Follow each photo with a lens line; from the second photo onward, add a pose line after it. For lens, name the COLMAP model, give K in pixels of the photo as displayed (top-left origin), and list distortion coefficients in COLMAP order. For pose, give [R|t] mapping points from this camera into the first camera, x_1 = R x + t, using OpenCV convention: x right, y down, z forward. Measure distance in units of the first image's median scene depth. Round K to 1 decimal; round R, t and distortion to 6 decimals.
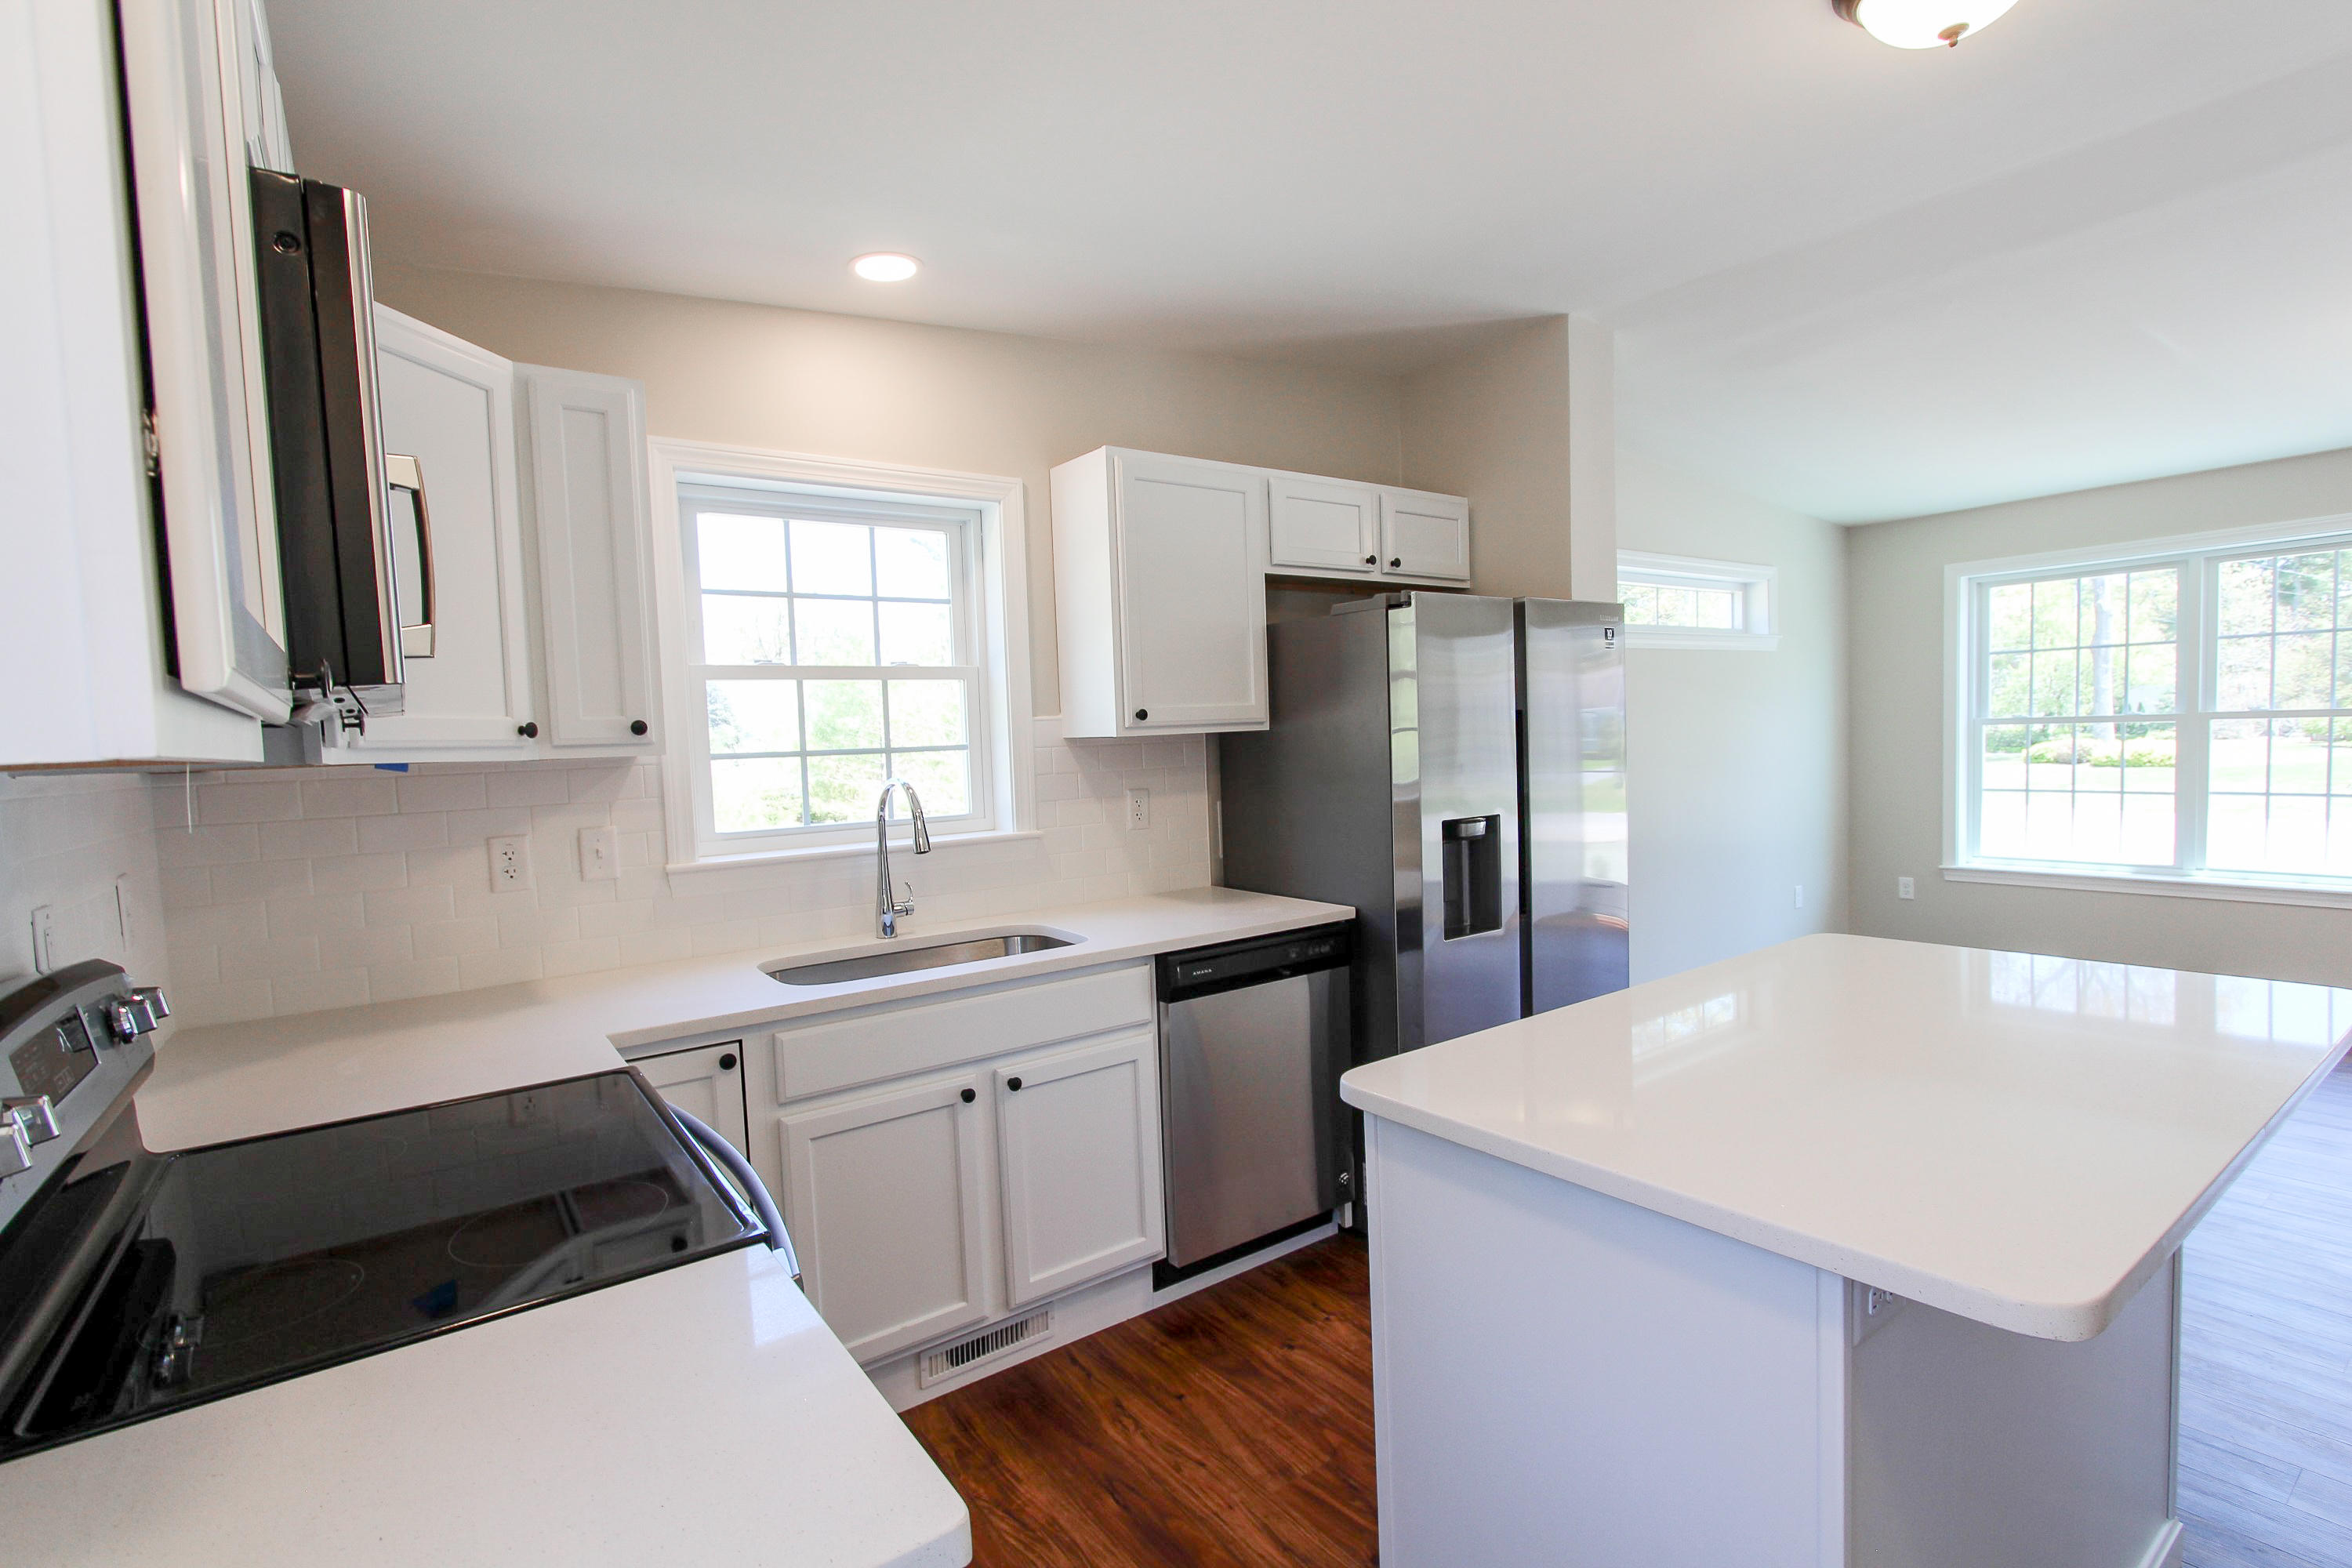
lens RADIAL K [[1098.2, 0, 1197.0], [0, 1098.2, 803.0], [0, 0, 1]] dist [-0.018884, 0.003620]
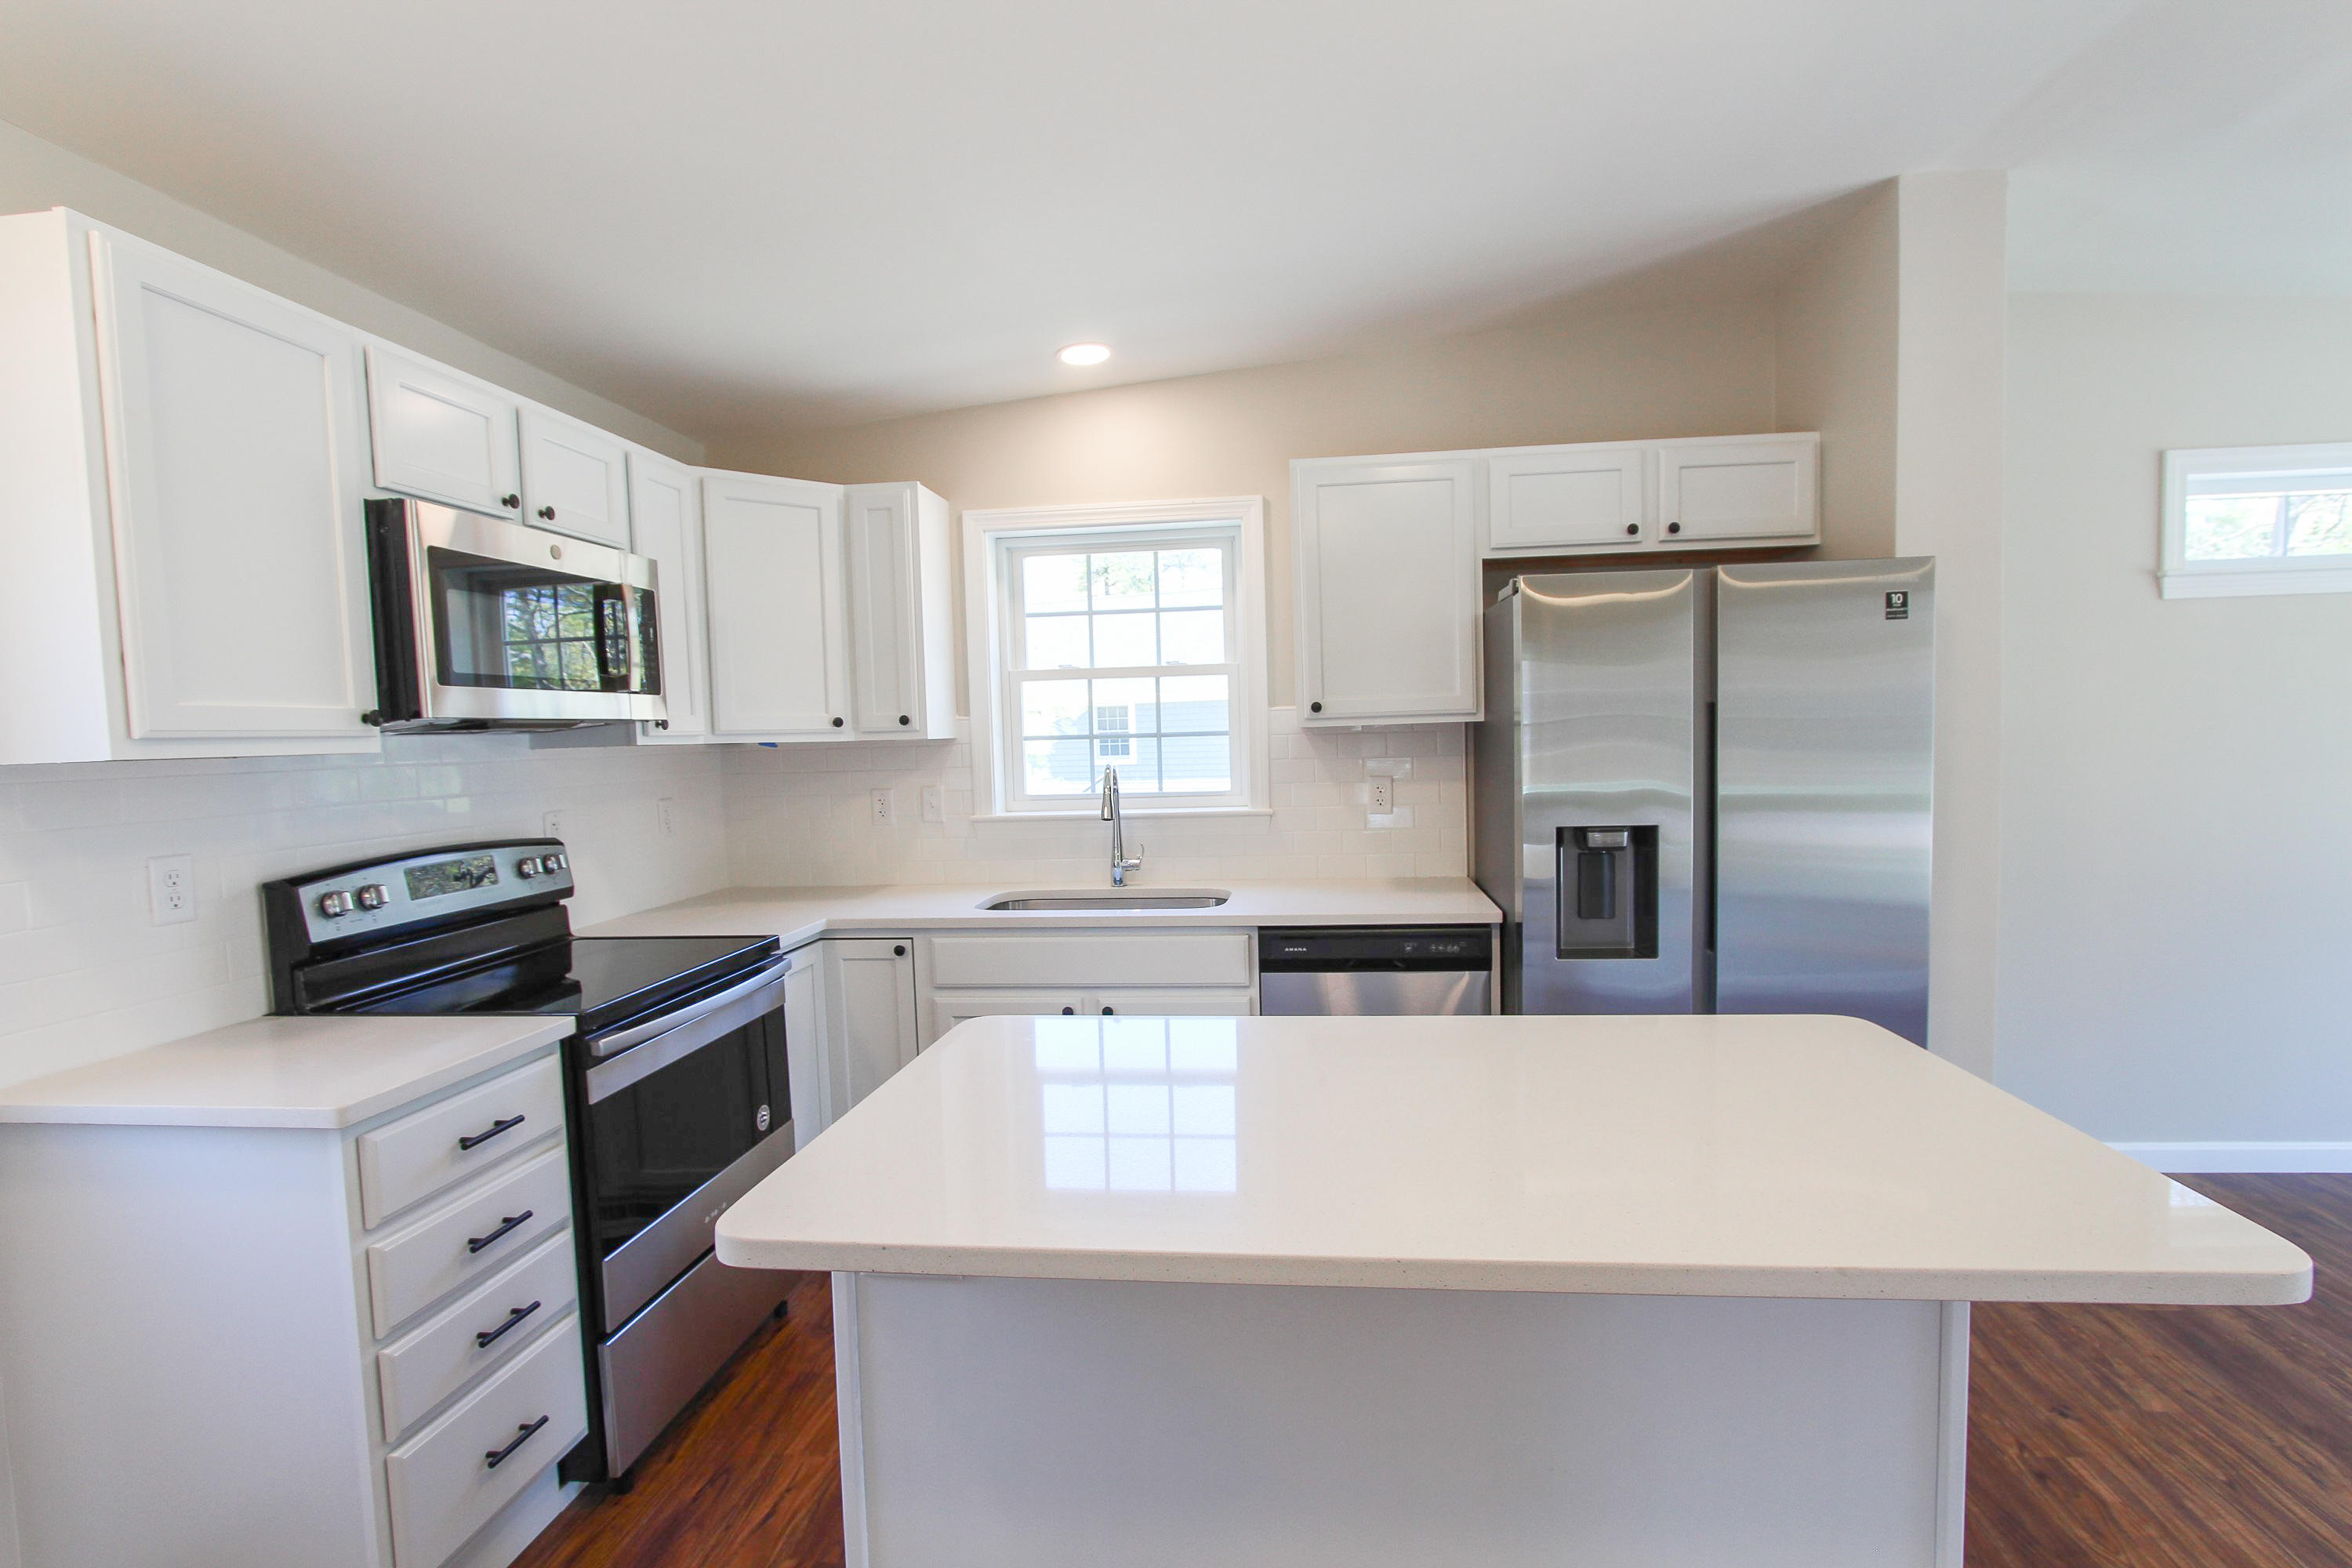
lens RADIAL K [[1098.2, 0, 1195.5], [0, 1098.2, 799.9], [0, 0, 1]] dist [-0.018884, 0.003620]
pose [[0.738112, 0.060687, -0.671943, 0.555462], [-0.040639, 0.998137, 0.045506, -0.032142], [0.673453, -0.006281, 0.739203, 0.120121]]
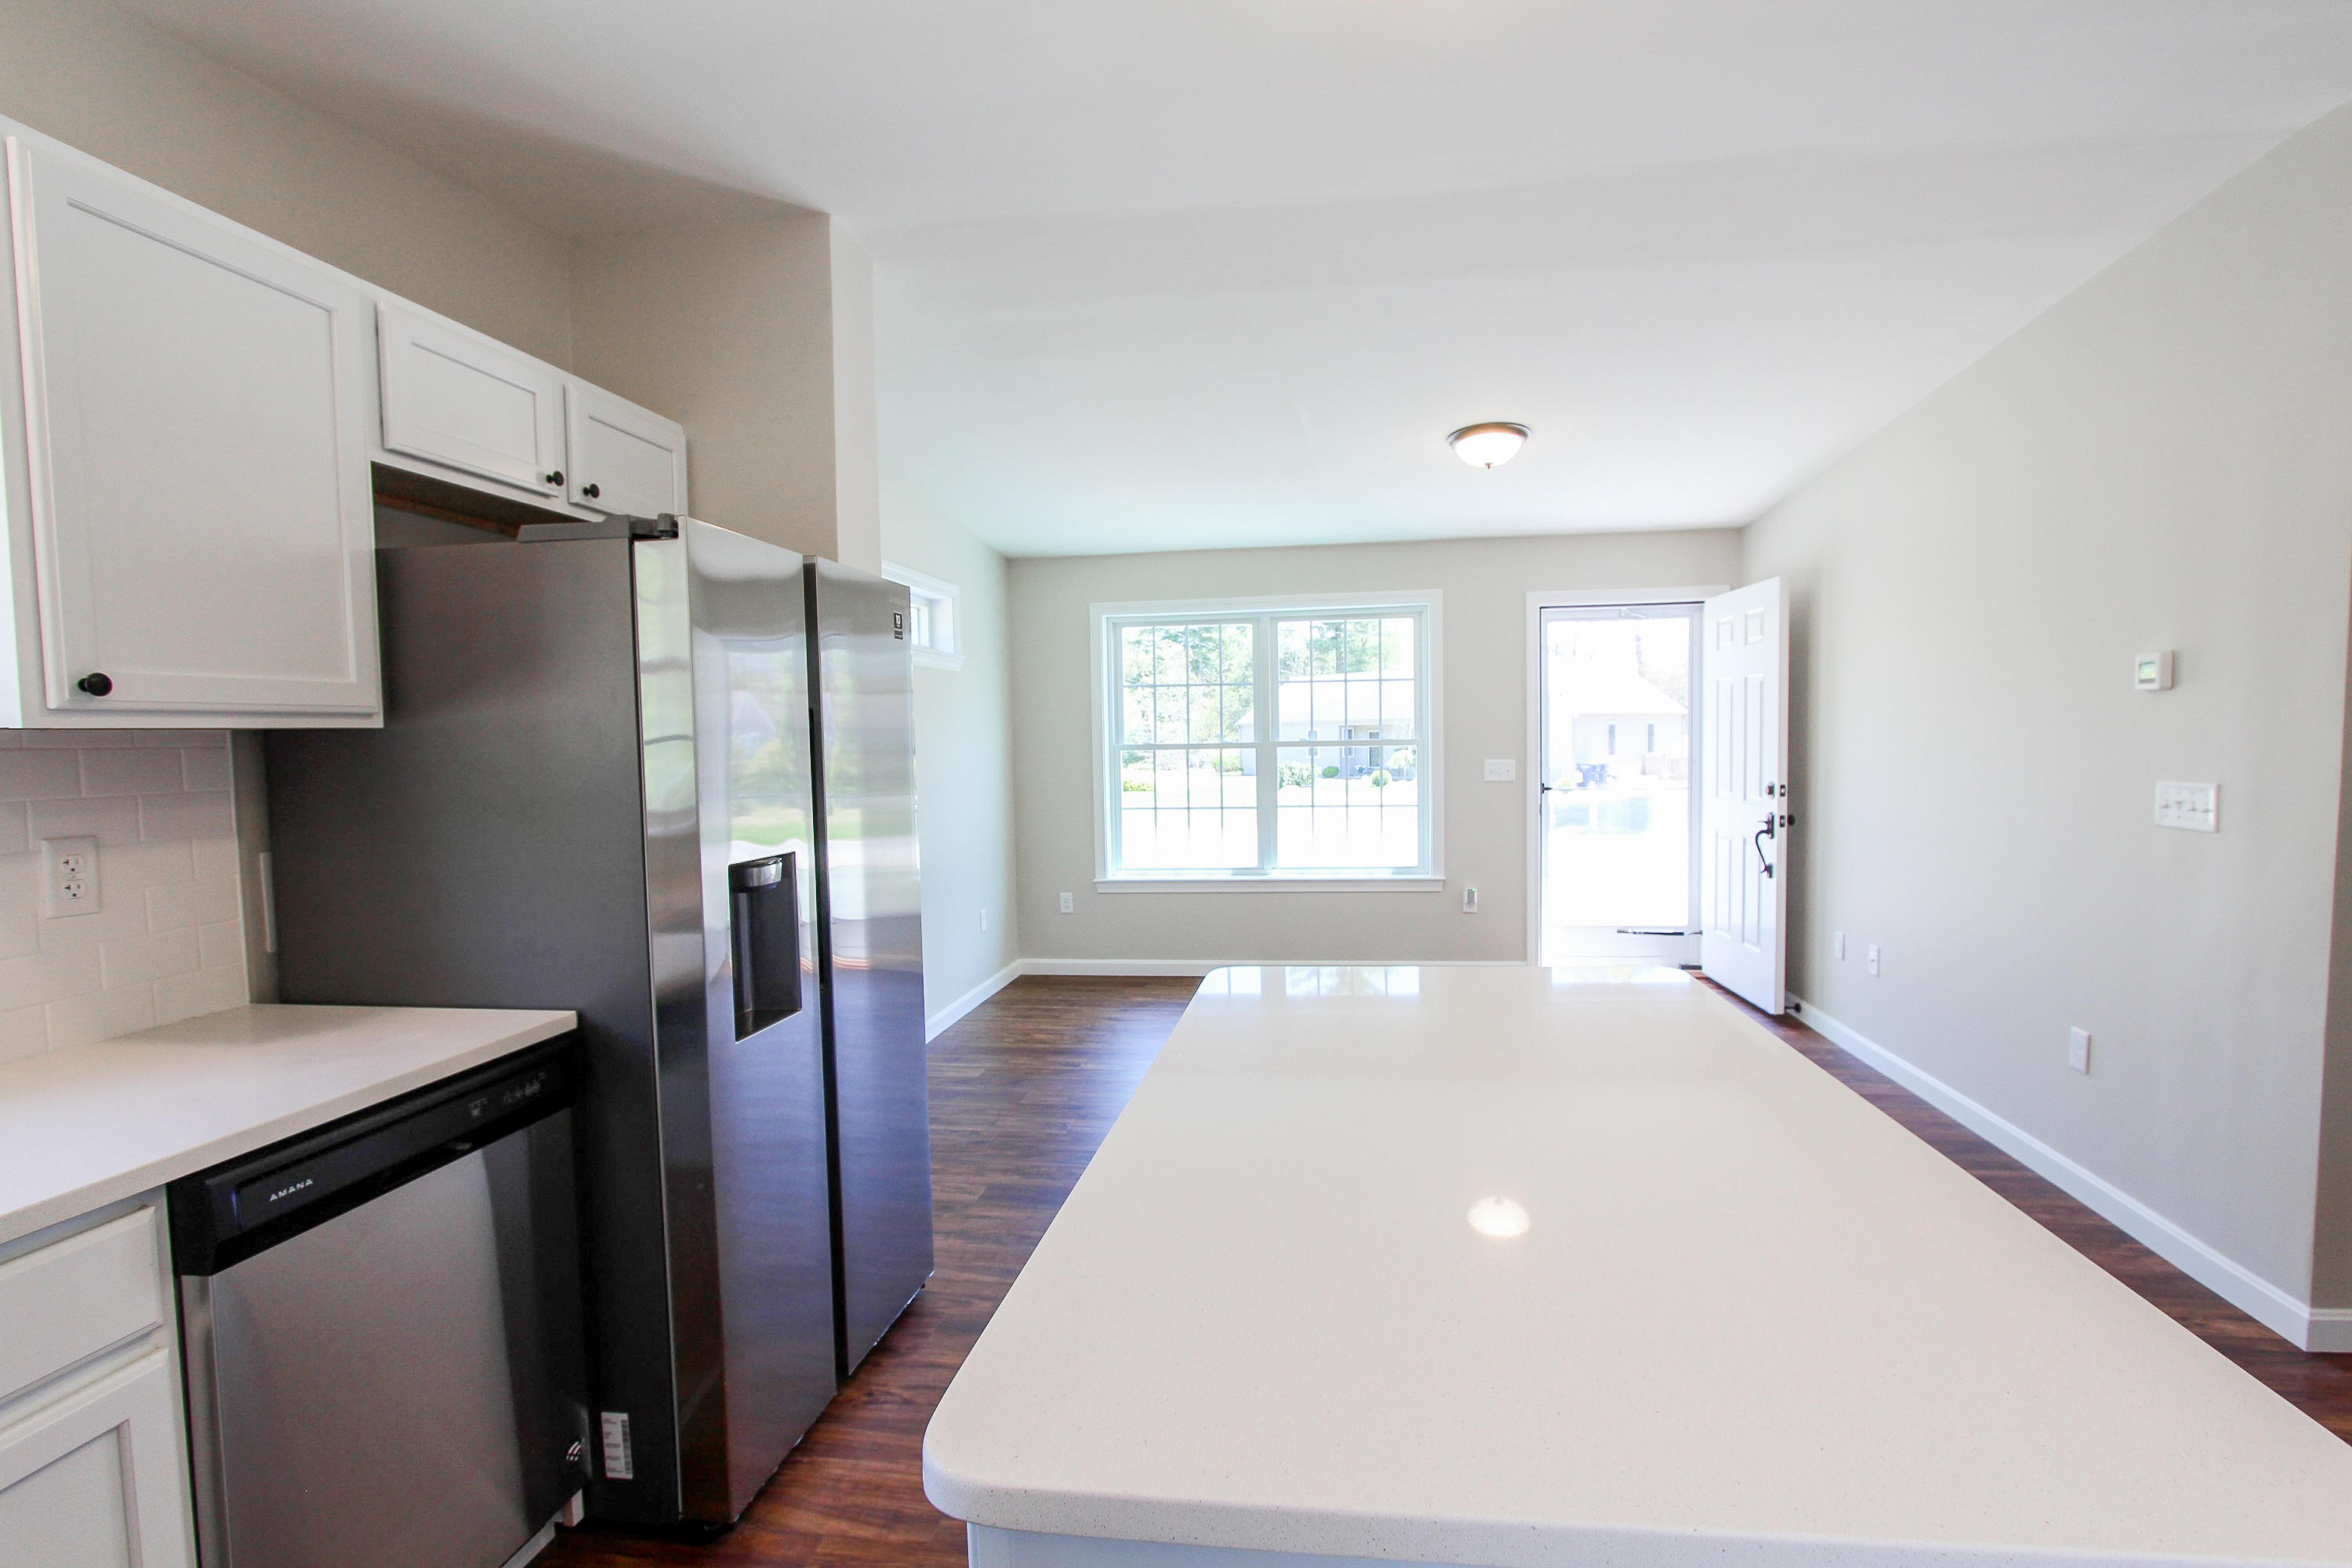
lens RADIAL K [[1098.2, 0, 1200.7], [0, 1098.2, 798.1], [0, 0, 1]] dist [-0.018884, 0.003620]
pose [[0.695508, -0.015167, 0.718359, -0.051582], [0.038573, 0.999124, -0.016251, -0.002496], [-0.717483, 0.039012, 0.695483, 0.294522]]
